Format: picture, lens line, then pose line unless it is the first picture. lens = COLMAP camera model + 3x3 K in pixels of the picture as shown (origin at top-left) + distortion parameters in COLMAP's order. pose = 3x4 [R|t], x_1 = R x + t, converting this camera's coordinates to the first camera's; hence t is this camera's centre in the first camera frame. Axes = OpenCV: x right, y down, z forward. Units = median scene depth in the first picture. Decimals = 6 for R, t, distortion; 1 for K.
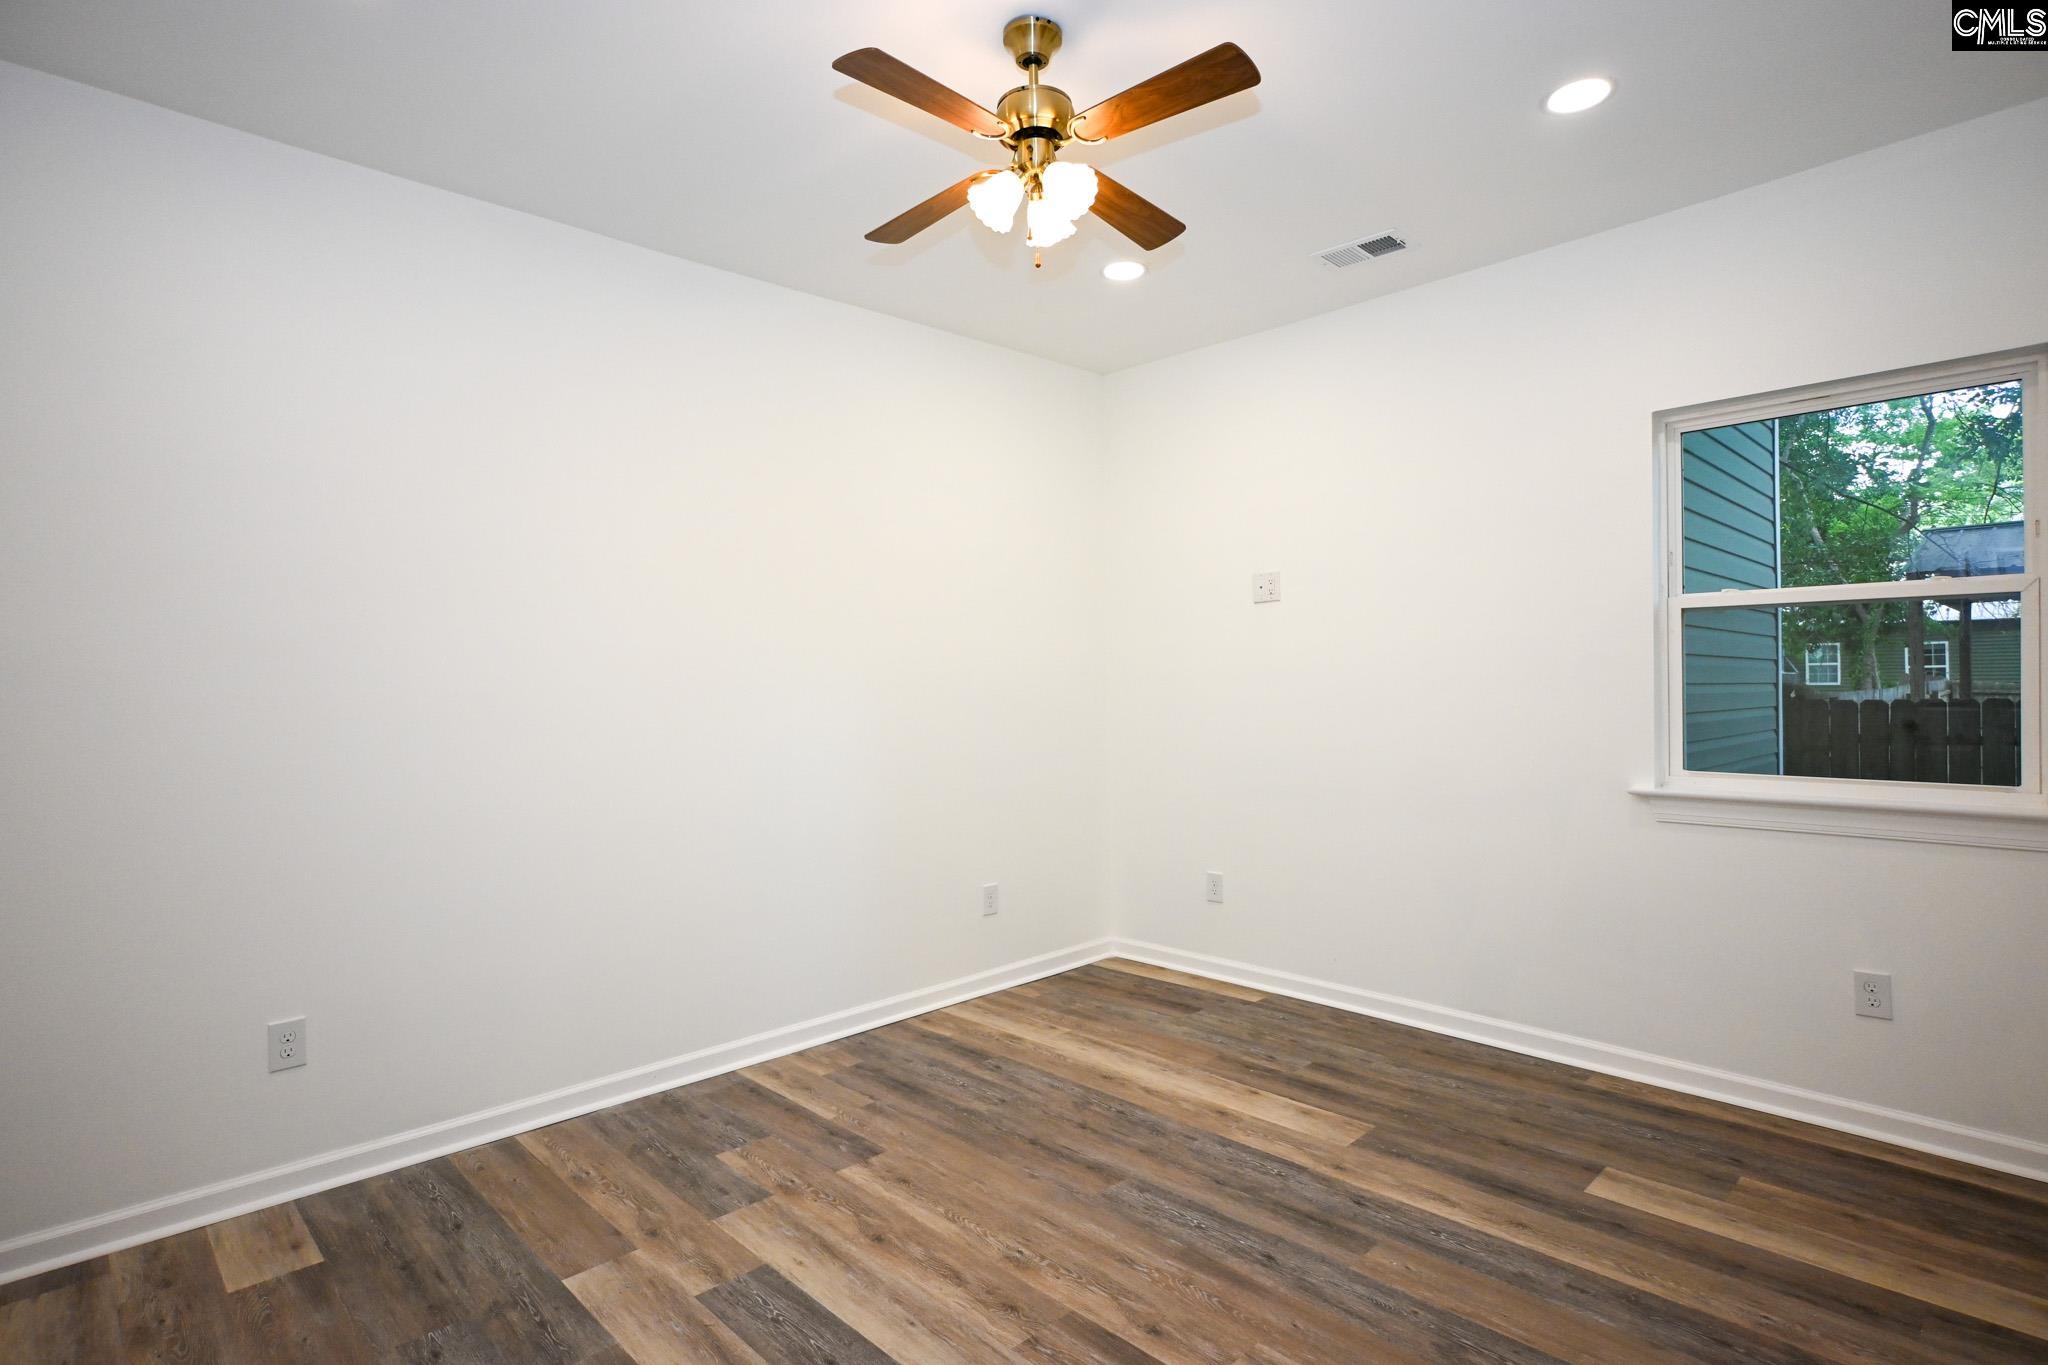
lens RADIAL K [[1012.7, 0, 1035.1], [0, 1012.7, 706.5], [0, 0, 1]] dist [-0.001615, -0.000044]
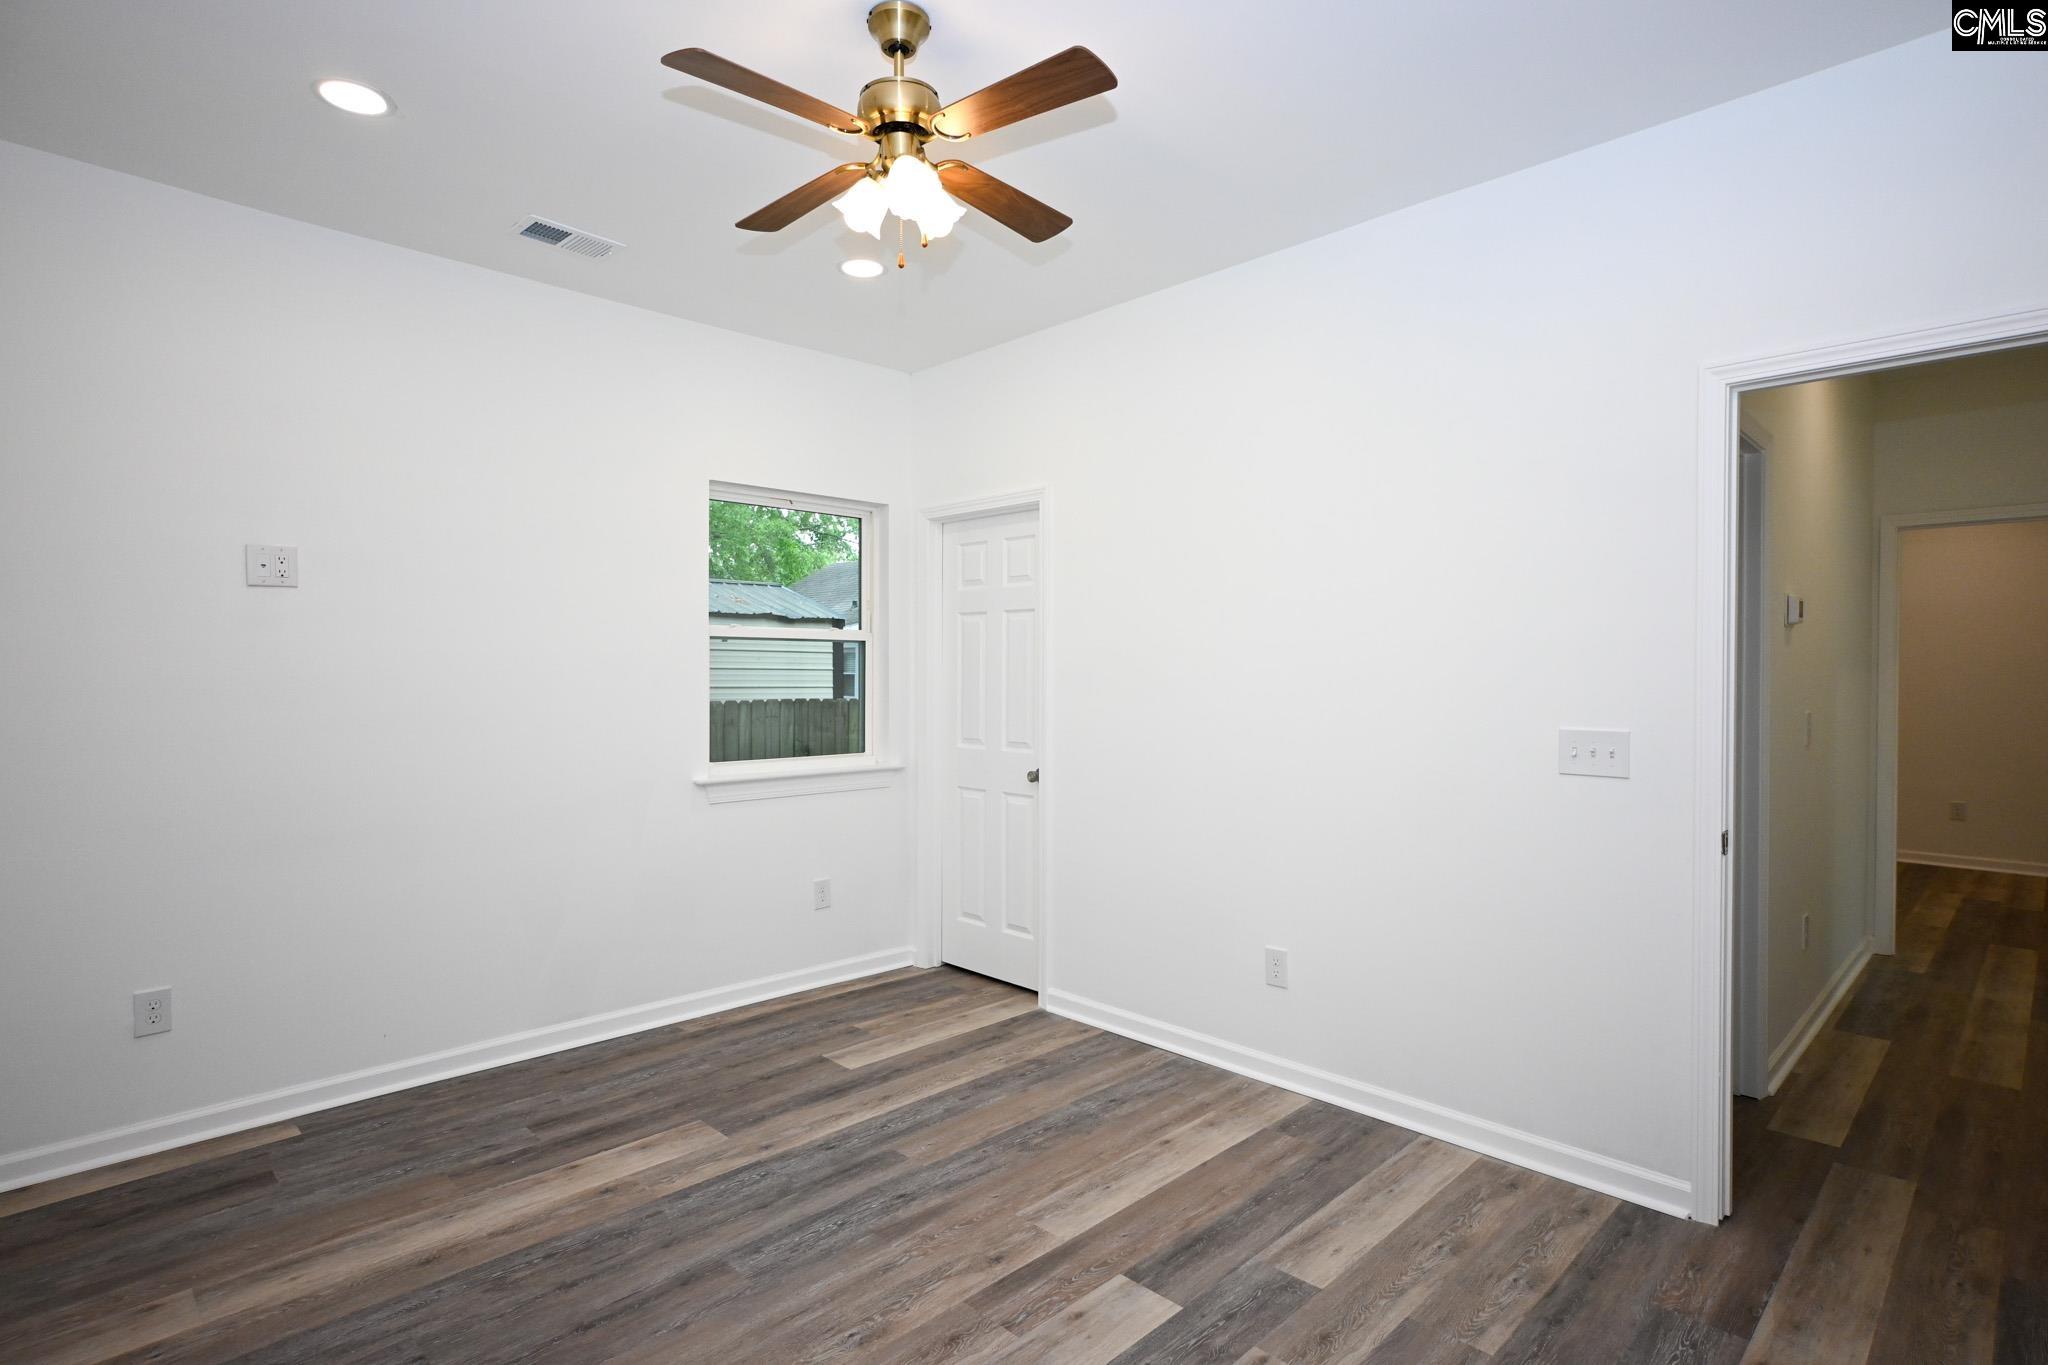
lens RADIAL K [[1016.3, 0, 1028.4], [0, 1016.3, 682.4], [0, 0, 1]] dist [-0.000664, 0.001046]
pose [[0.005440, 0.005576, 0.999970, -0.860982], [0.024772, 0.999677, -0.005710, -0.027877], [-0.999678, 0.024802, 0.005300, 0.775070]]
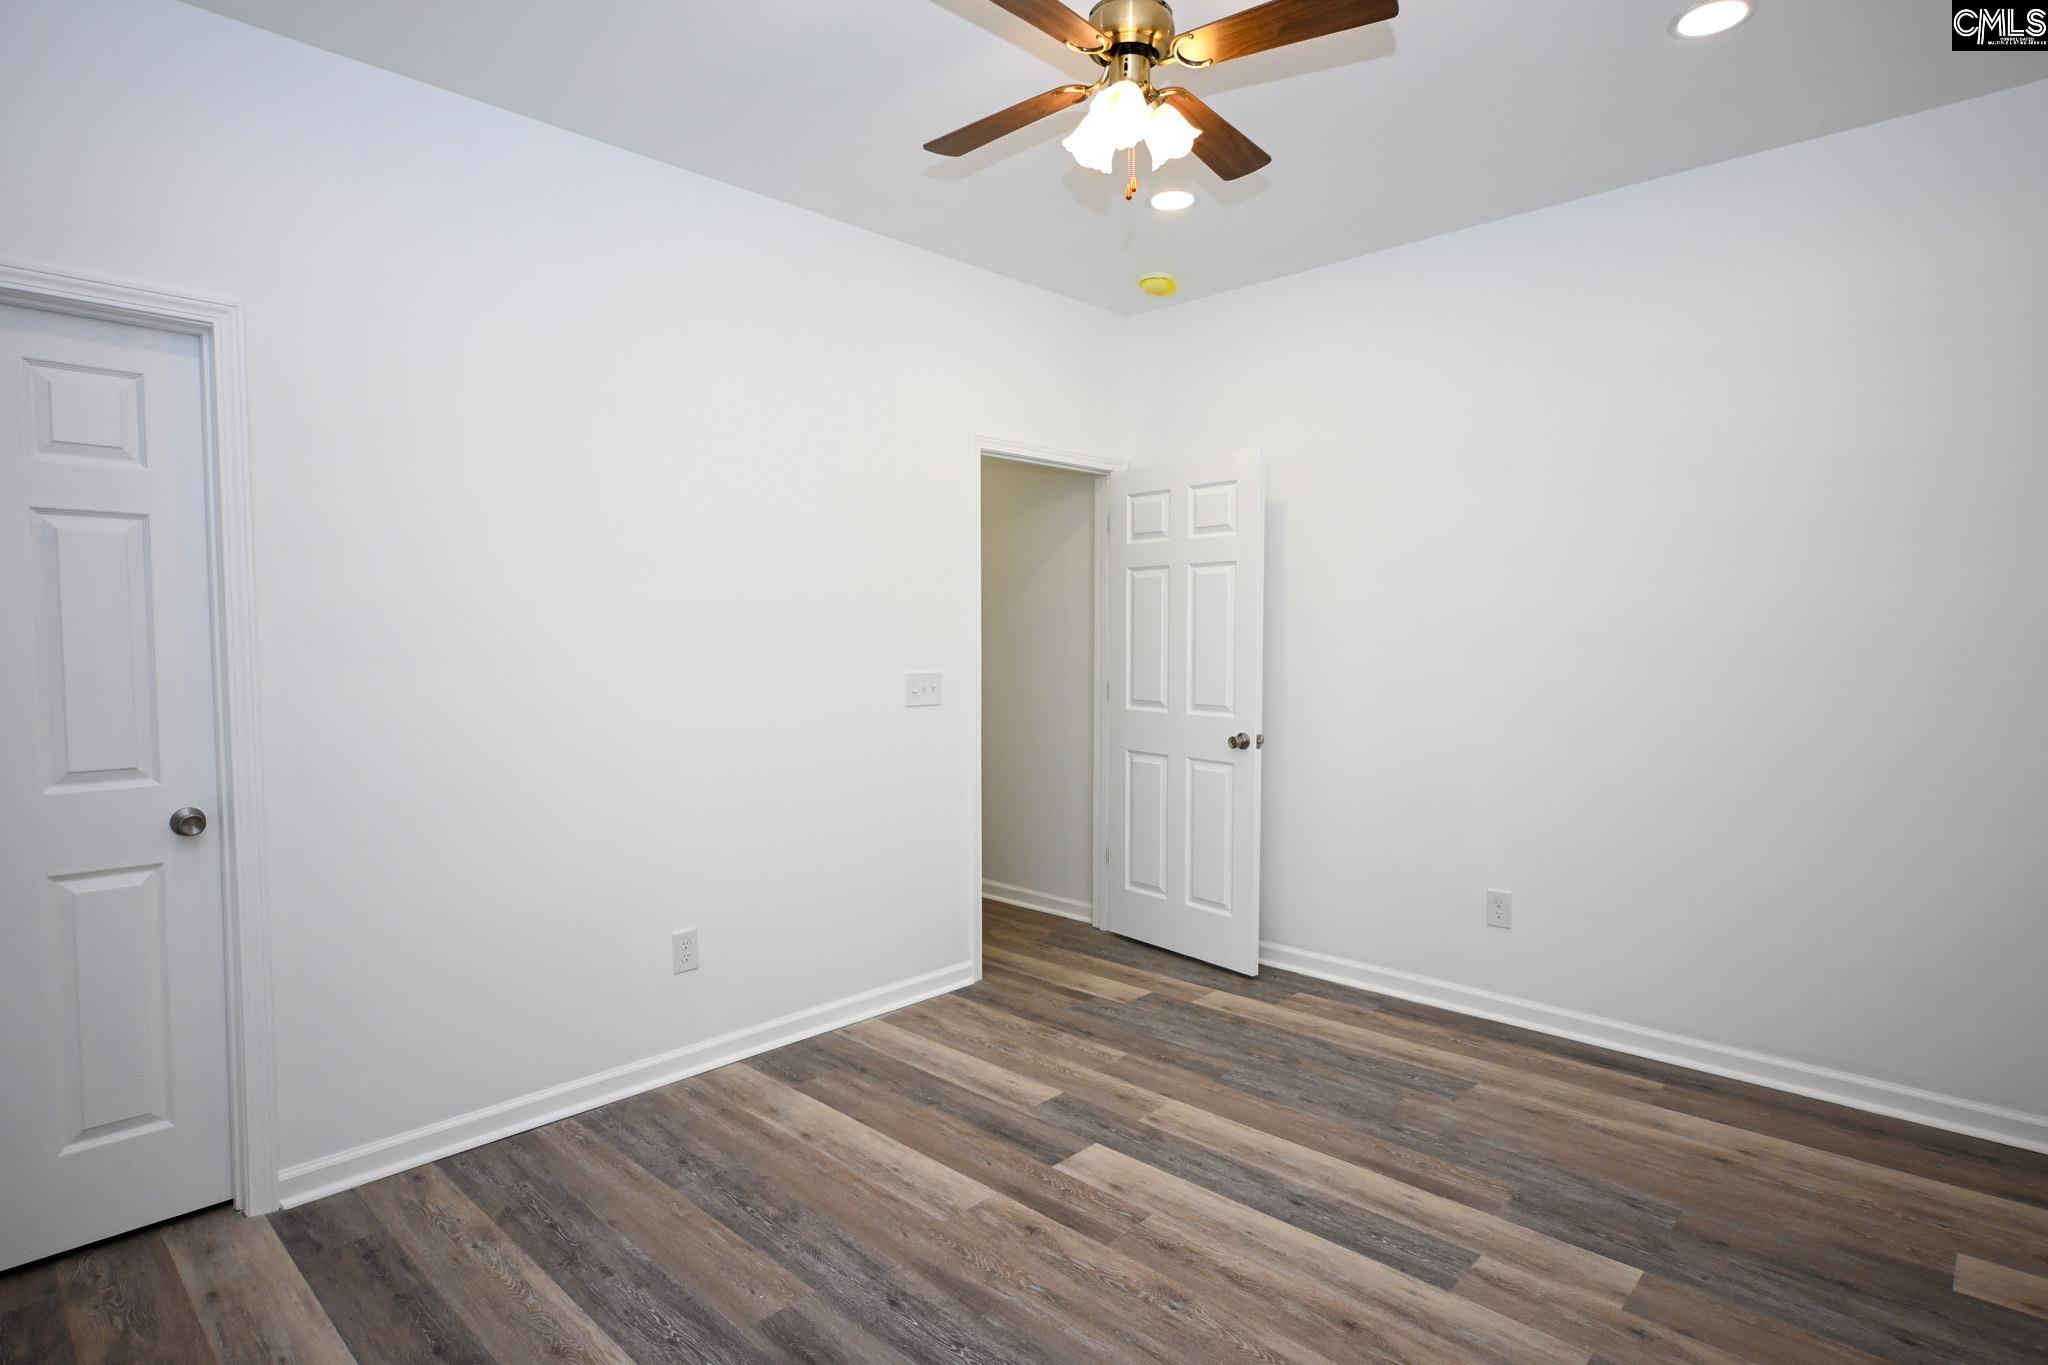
lens RADIAL K [[1084.4, 0, 988.0], [0, 1084.4, 688.5], [0, 0, 1]] dist [-0.000916, -0.000773]
pose [[-0.999785, 0.020735, 0.000467, 0.126047], [0.020710, 0.996829, 0.076825, -0.066514], [0.001128, 0.076818, -0.997044, 1.780247]]
